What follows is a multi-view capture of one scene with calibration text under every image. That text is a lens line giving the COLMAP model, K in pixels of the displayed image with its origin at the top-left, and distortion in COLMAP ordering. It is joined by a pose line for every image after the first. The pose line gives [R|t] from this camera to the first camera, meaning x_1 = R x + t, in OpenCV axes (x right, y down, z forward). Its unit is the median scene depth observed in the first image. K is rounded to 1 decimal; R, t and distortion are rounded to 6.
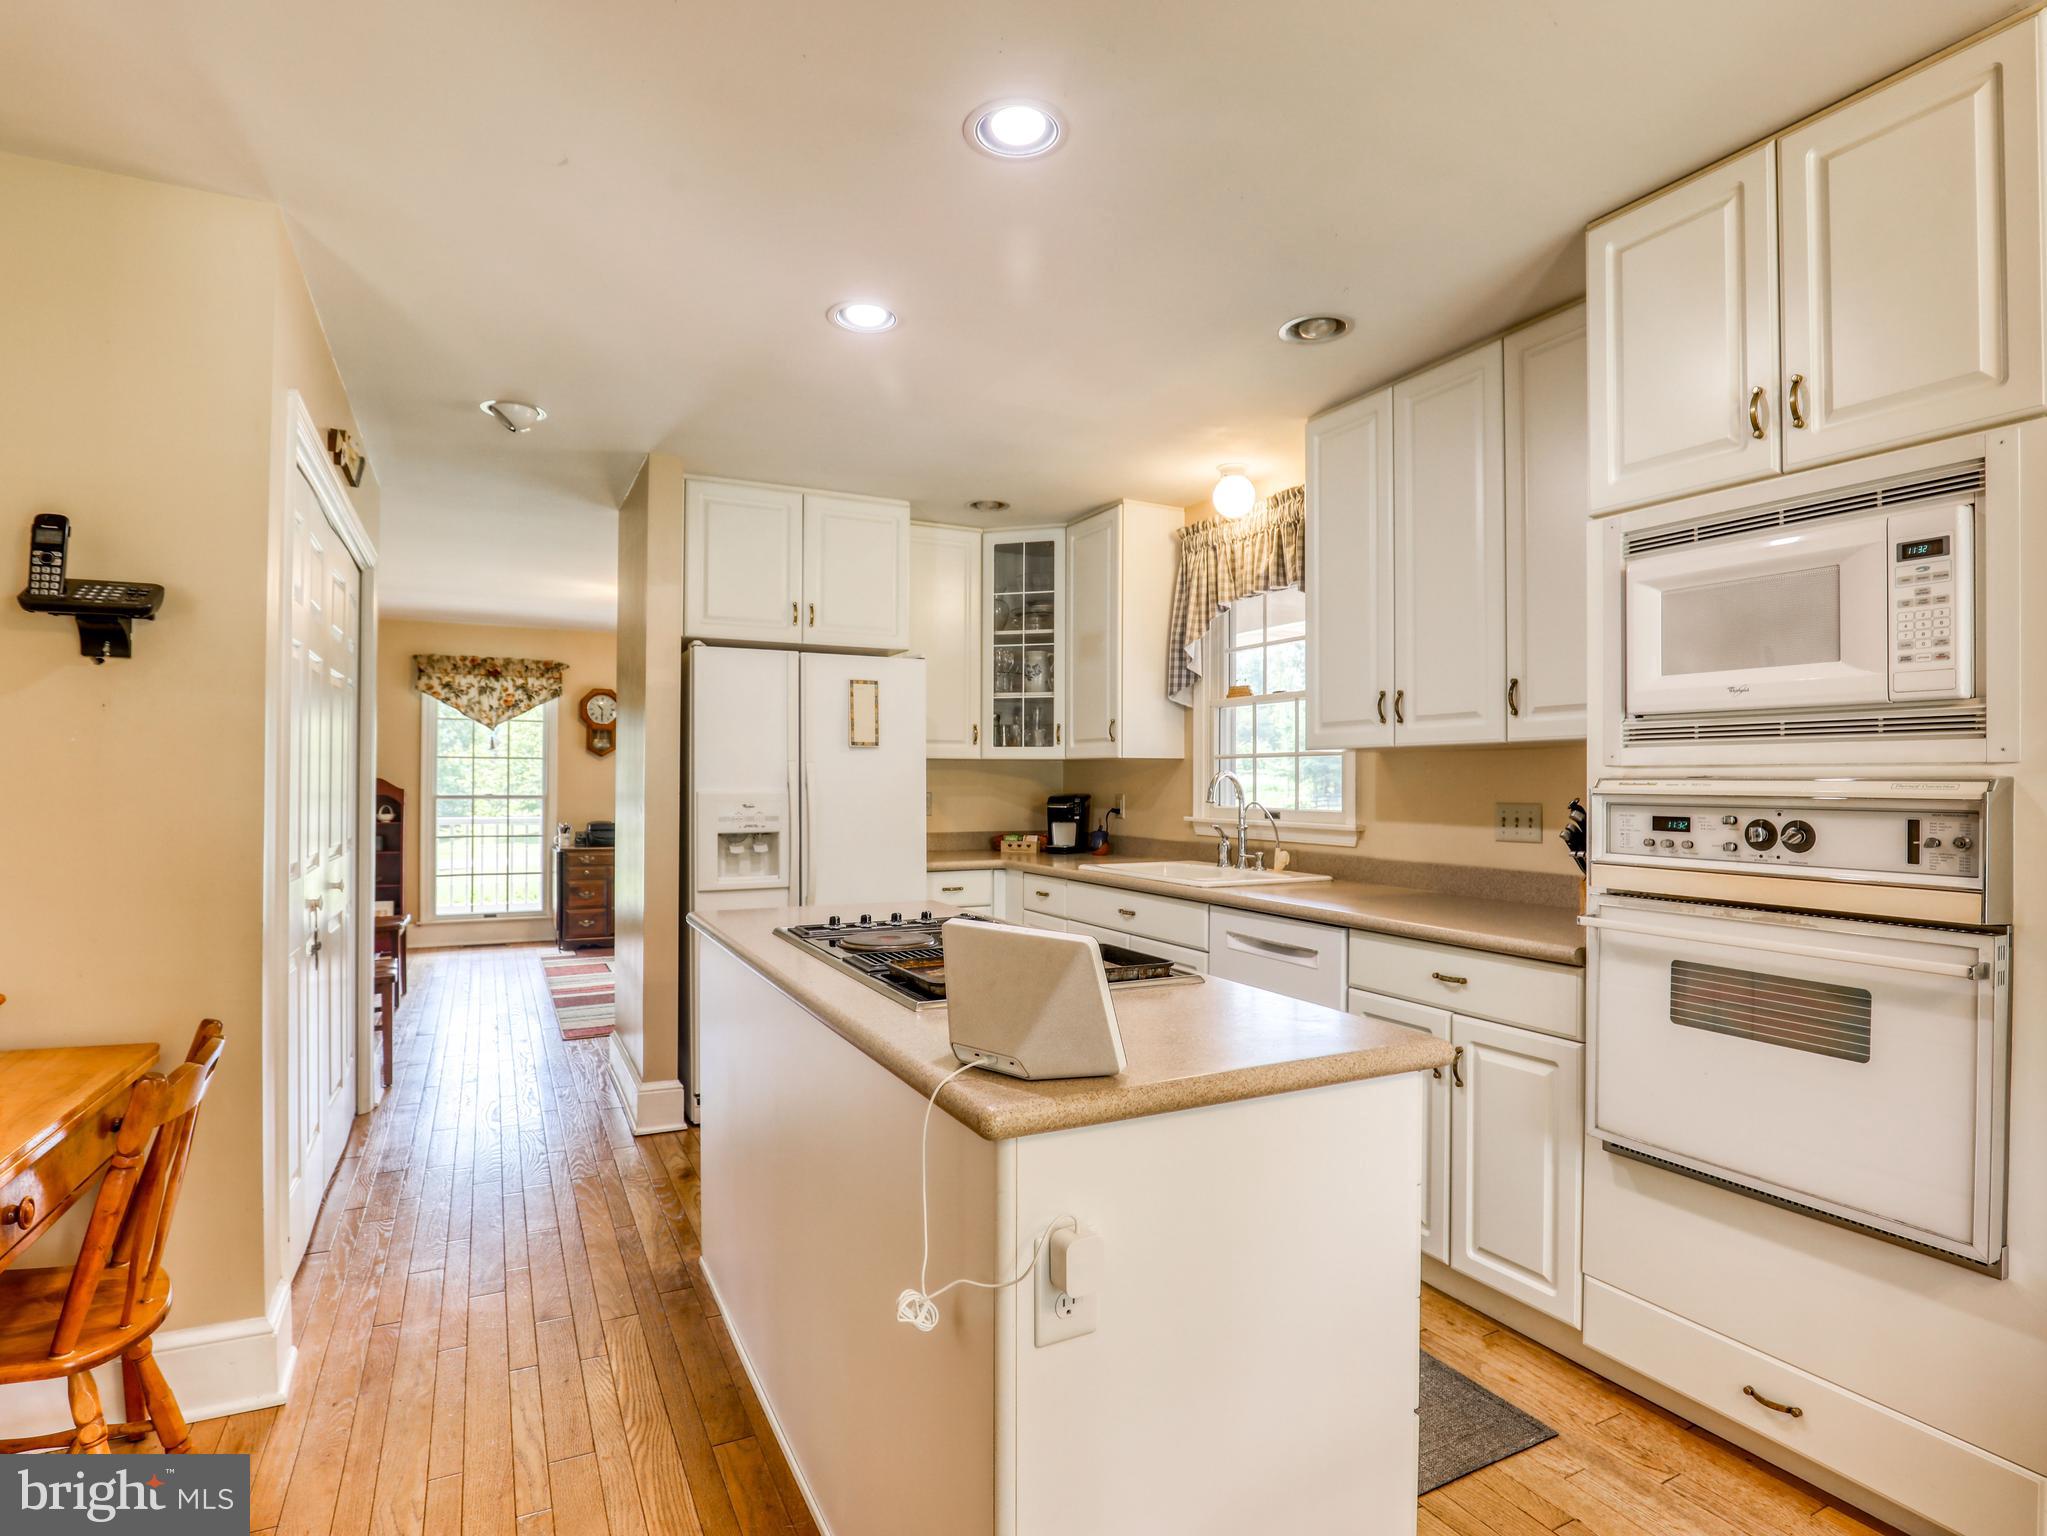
lens RADIAL K [[1085.4, 0, 1024.8], [0, 1085.4, 776.2], [0, 0, 1]] dist [-0.035229, 0.005805]
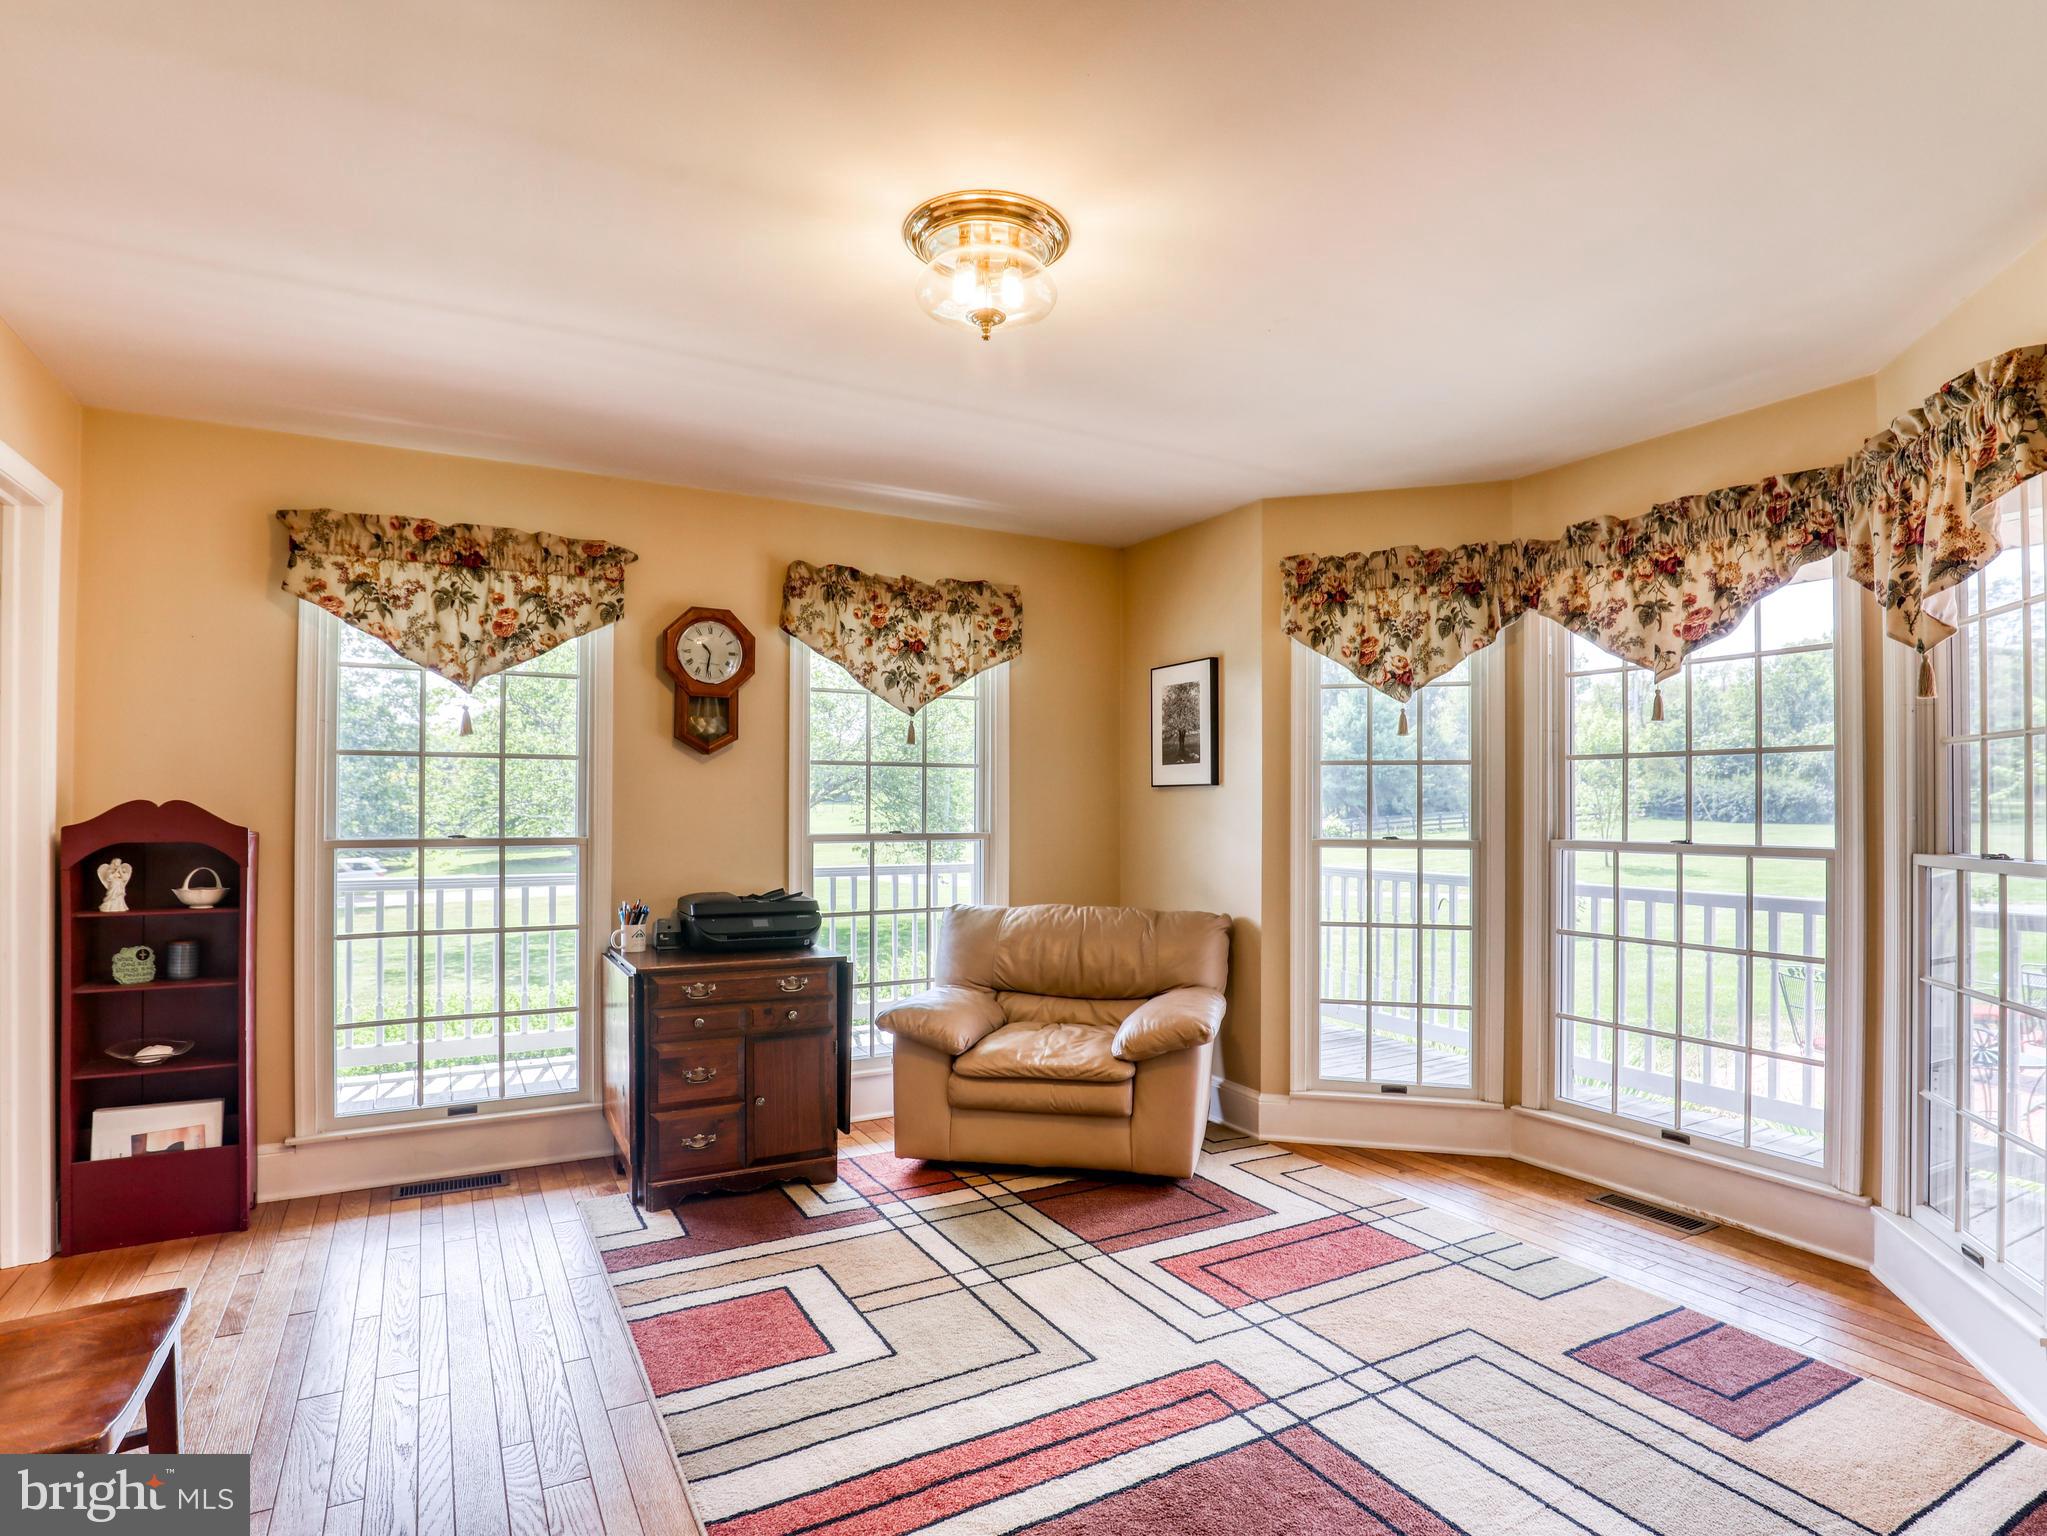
lens RADIAL K [[1085.4, 0, 1062.9], [0, 1085.4, 798.4], [0, 0, 1]] dist [-0.035229, 0.005805]
pose [[0.997643, 0.000484, 0.068613, -0.282636], [-0.000585, 0.999999, 0.001454, 0.000246], [-0.068612, -0.001491, 0.997642, 0.547096]]
